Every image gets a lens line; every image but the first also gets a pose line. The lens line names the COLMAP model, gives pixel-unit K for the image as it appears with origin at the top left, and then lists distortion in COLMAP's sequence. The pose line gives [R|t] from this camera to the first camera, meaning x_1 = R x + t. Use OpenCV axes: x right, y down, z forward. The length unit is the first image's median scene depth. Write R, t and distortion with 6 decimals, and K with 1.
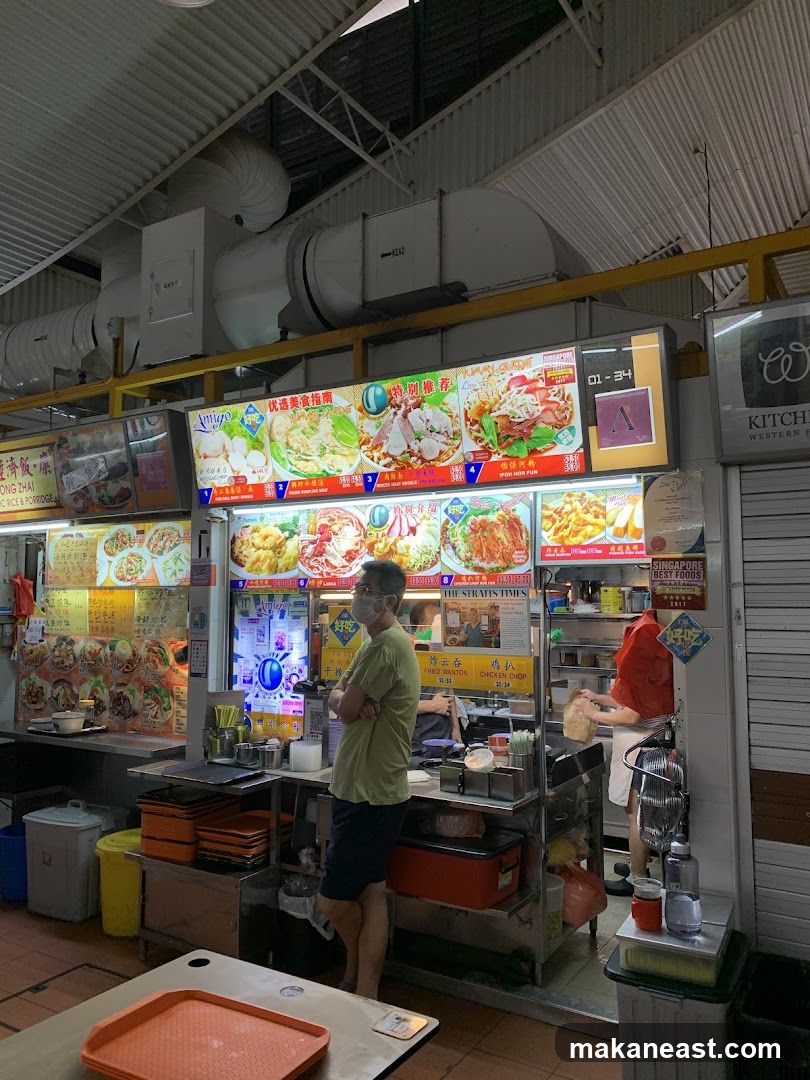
lens RADIAL K [[827.3, 0, 406.3], [0, 827.3, 542.2], [0, 0, 1]] dist [0.048022, -0.005597]
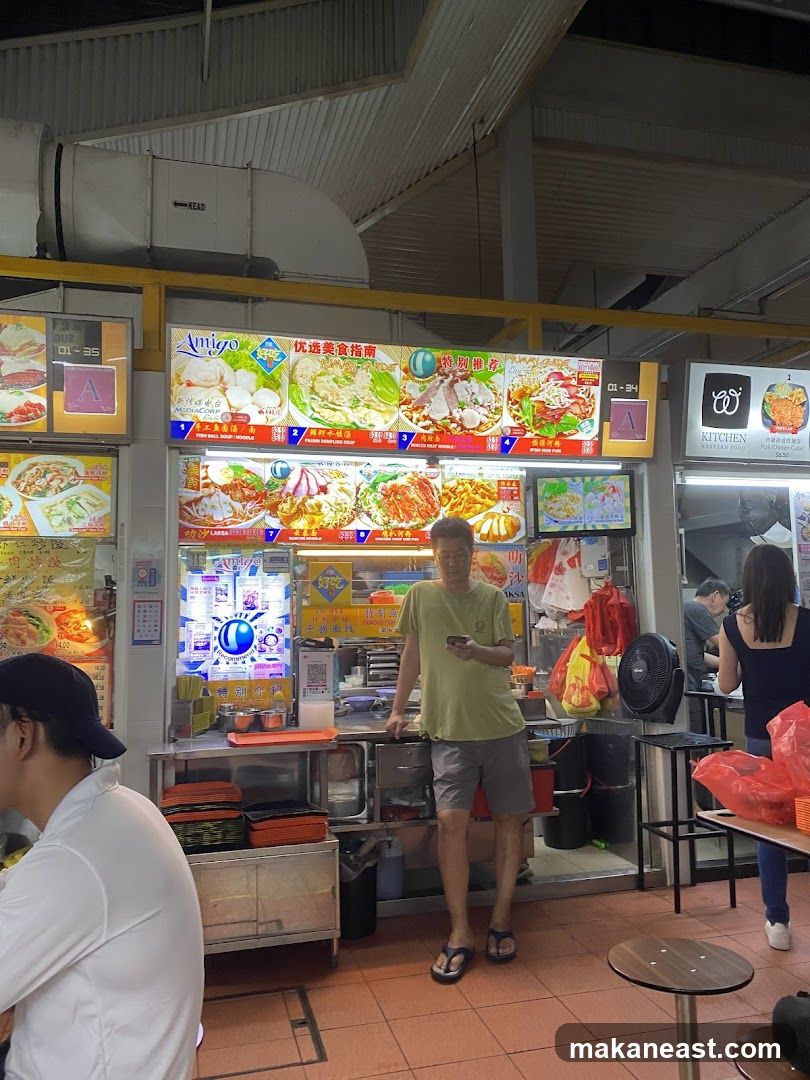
lens RADIAL K [[827.3, 0, 405.3], [0, 827.3, 537.7], [0, 0, 1]] dist [0.048022, -0.005597]
pose [[0.686664, 0.061339, 0.724383, -0.771333], [-0.035622, 0.998076, -0.050748, 0.100154], [-0.726102, 0.009043, 0.687528, 0.270965]]
